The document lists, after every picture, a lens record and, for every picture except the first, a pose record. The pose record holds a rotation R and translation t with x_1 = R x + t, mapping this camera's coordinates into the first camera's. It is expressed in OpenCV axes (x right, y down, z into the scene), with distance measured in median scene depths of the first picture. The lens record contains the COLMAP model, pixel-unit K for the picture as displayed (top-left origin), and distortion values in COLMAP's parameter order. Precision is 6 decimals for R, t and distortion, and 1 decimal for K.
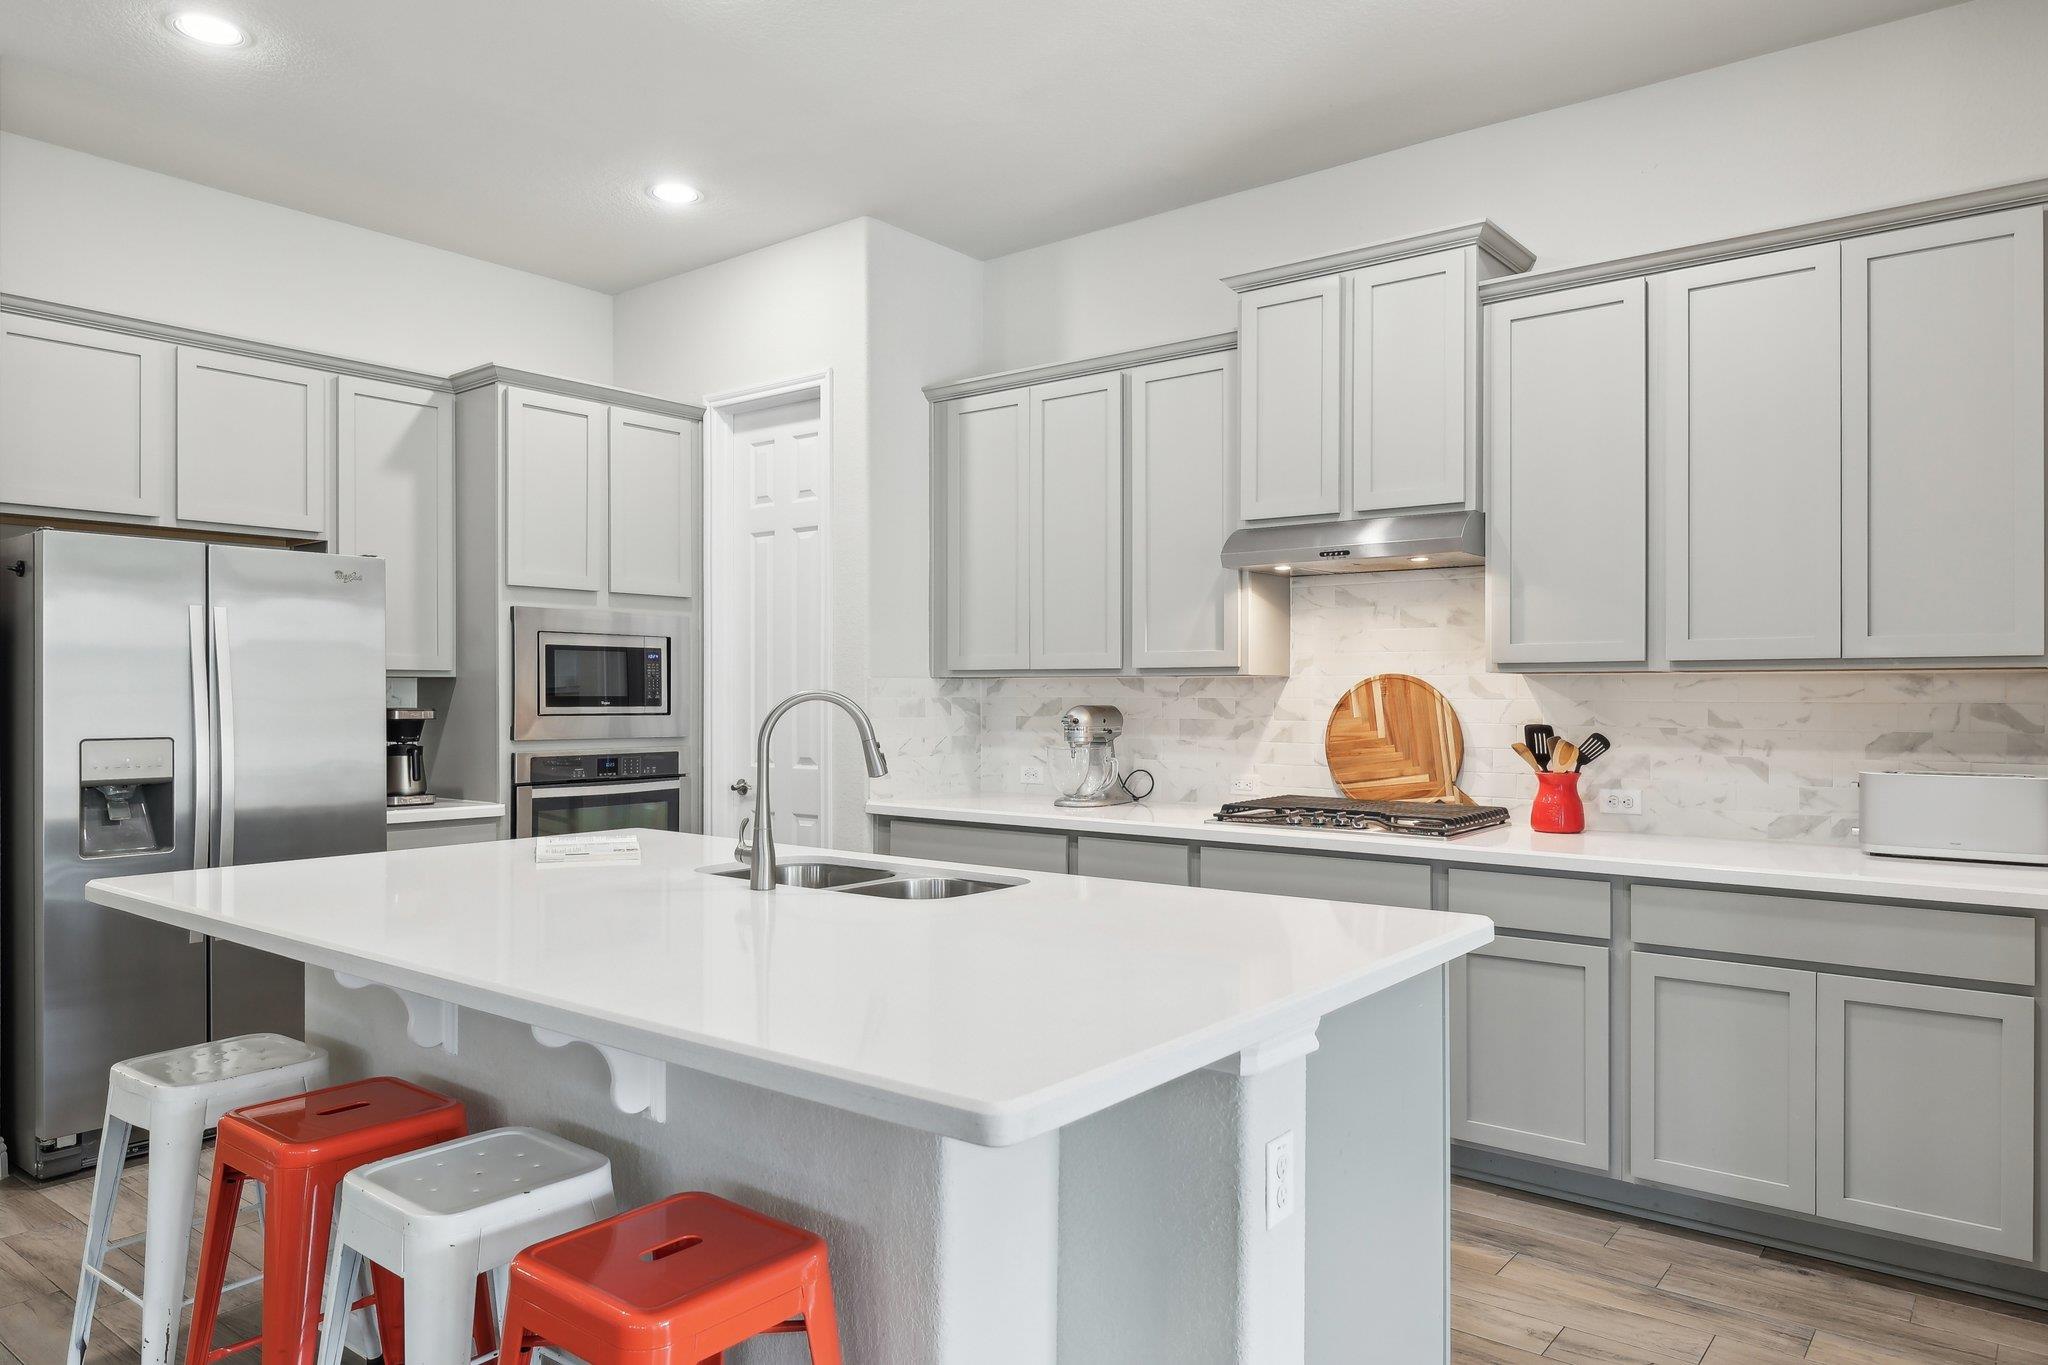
lens RADIAL K [[1332.7, 0, 1030.3], [0, 1332.7, 690.2], [0, 0, 1]] dist [0.000766, -0.001074]
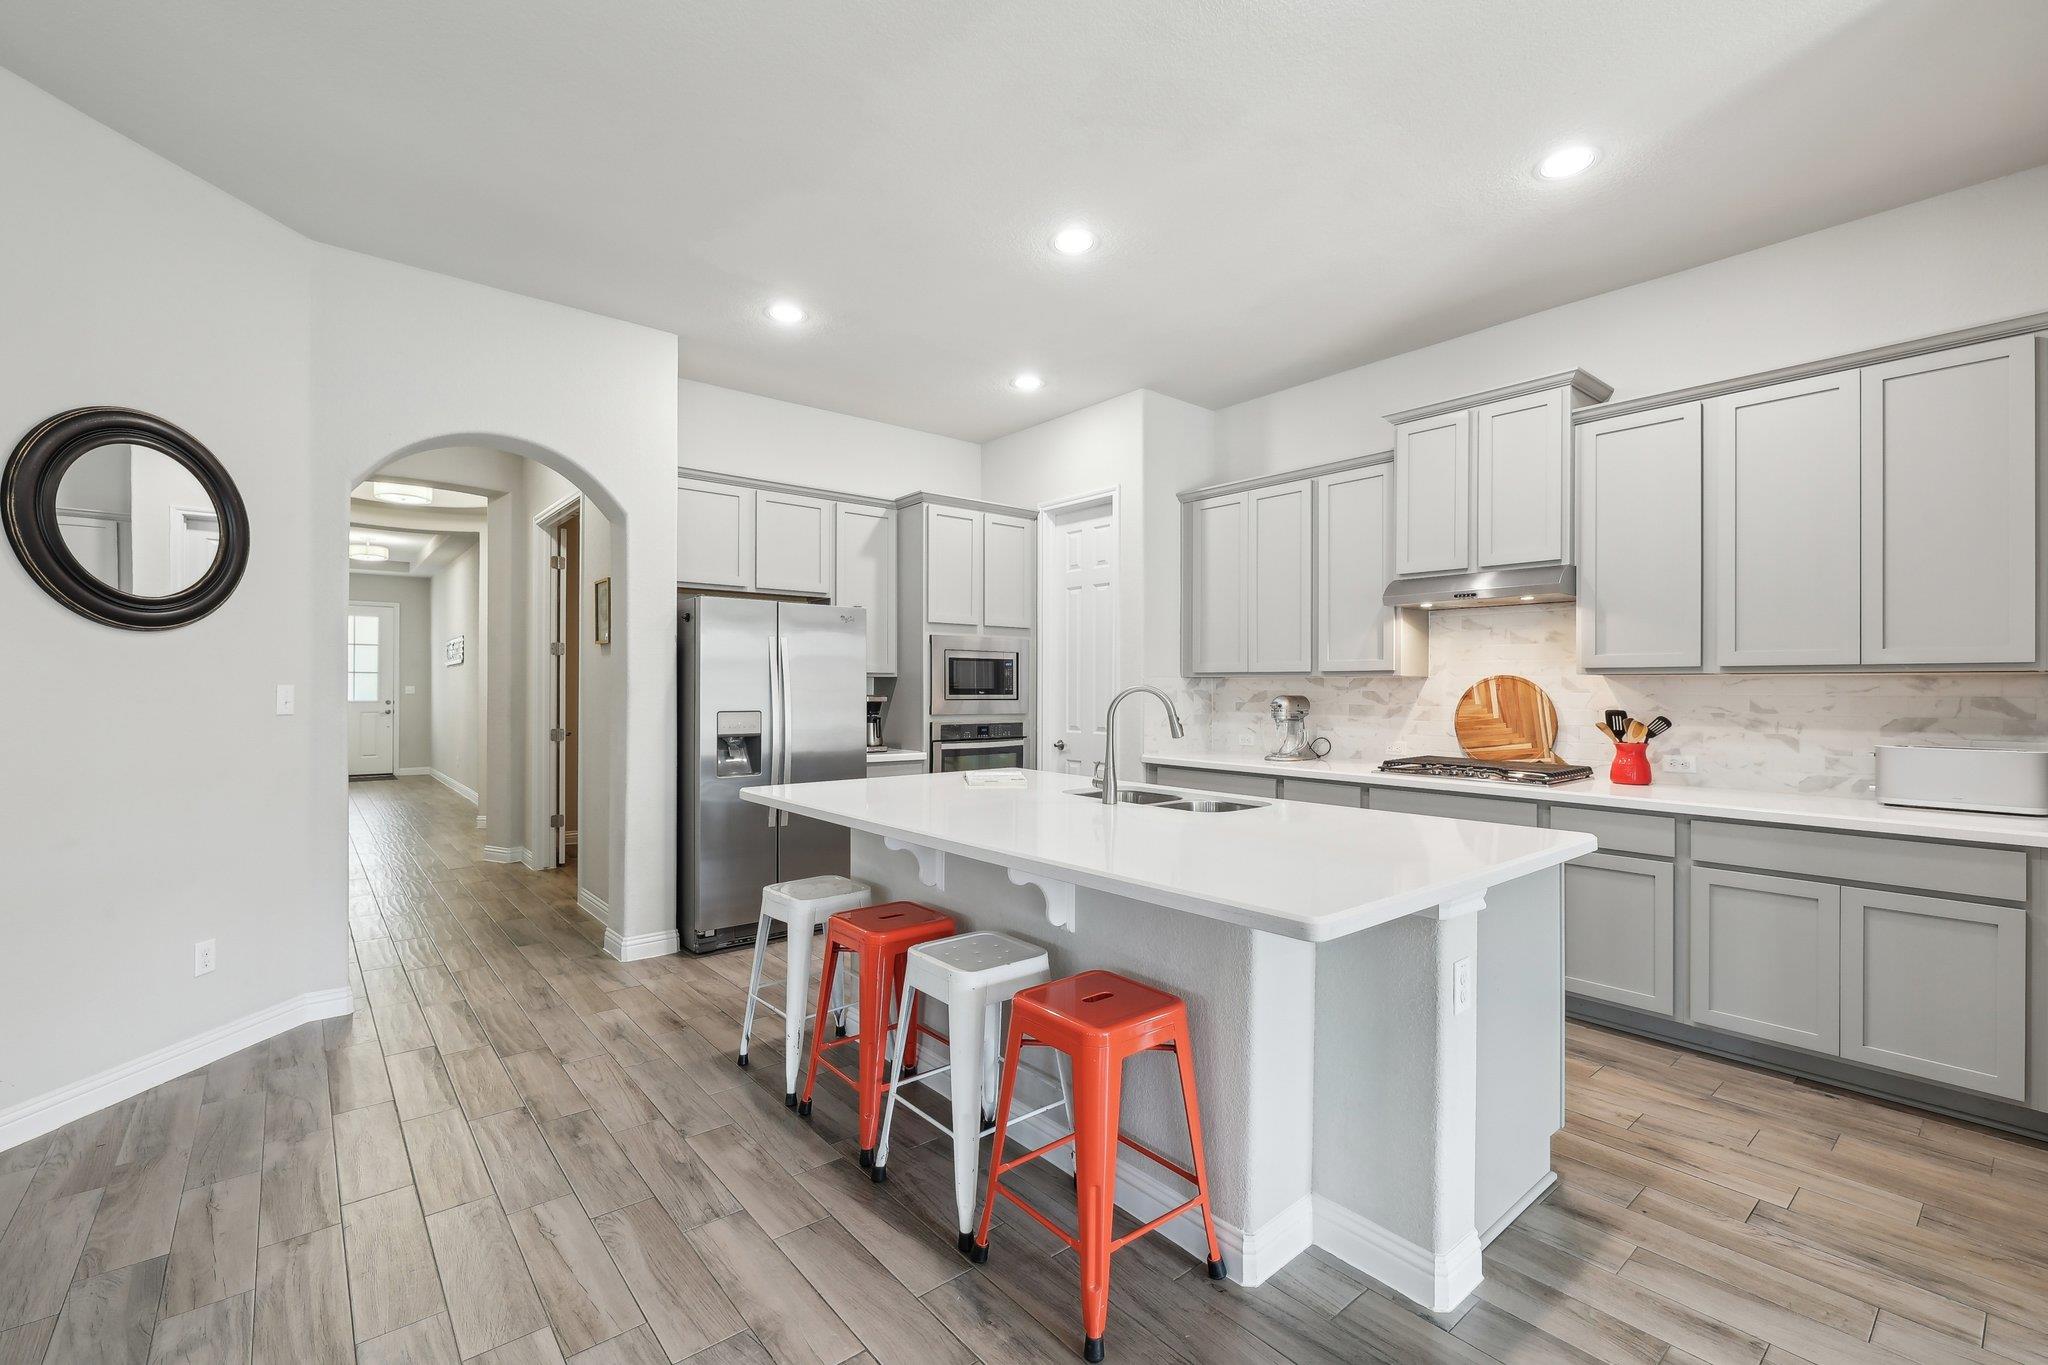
lens RADIAL K [[881.8, 0, 1025.9], [0, 881.8, 683.8], [0, 0, 1]] dist [0.000154, 0.000422]
pose [[0.978749, 0.002251, -0.205049, -0.053600], [-0.002543, 0.999996, -0.001158, -0.000200], [0.205045, 0.001655, 0.978751, -0.078483]]
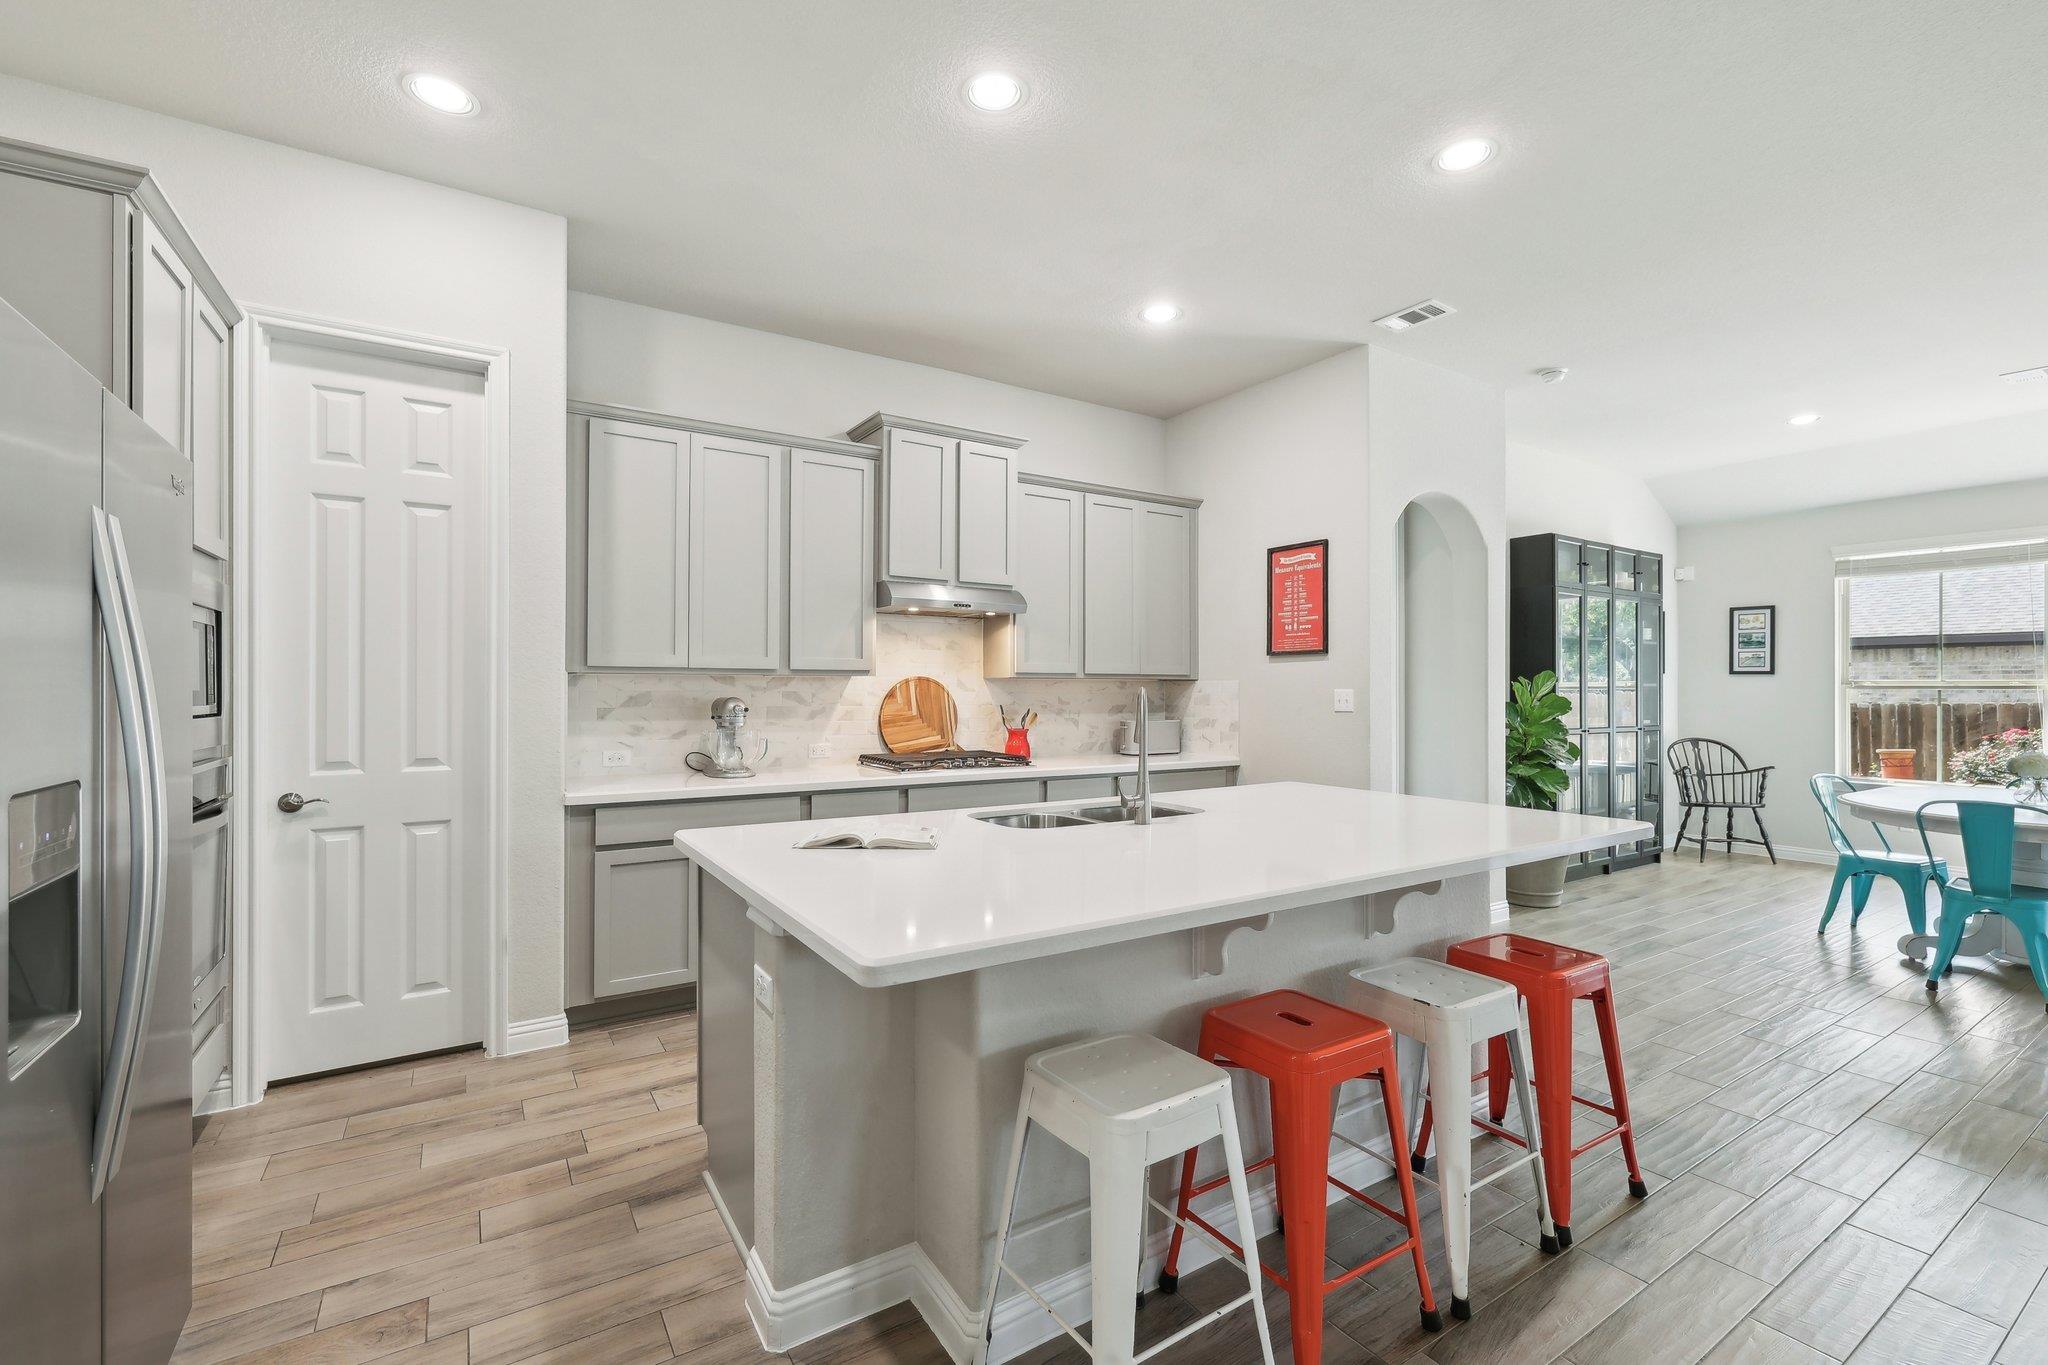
lens RADIAL K [[881.8, 0, 1025.9], [0, 881.8, 683.8], [0, 0, 1]] dist [0.000154, 0.000422]
pose [[0.325434, 0.005846, 0.945547, -0.810177], [-0.004262, 0.999980, -0.004716, 0.001599], [-0.945555, -0.002495, 0.325452, 0.565719]]
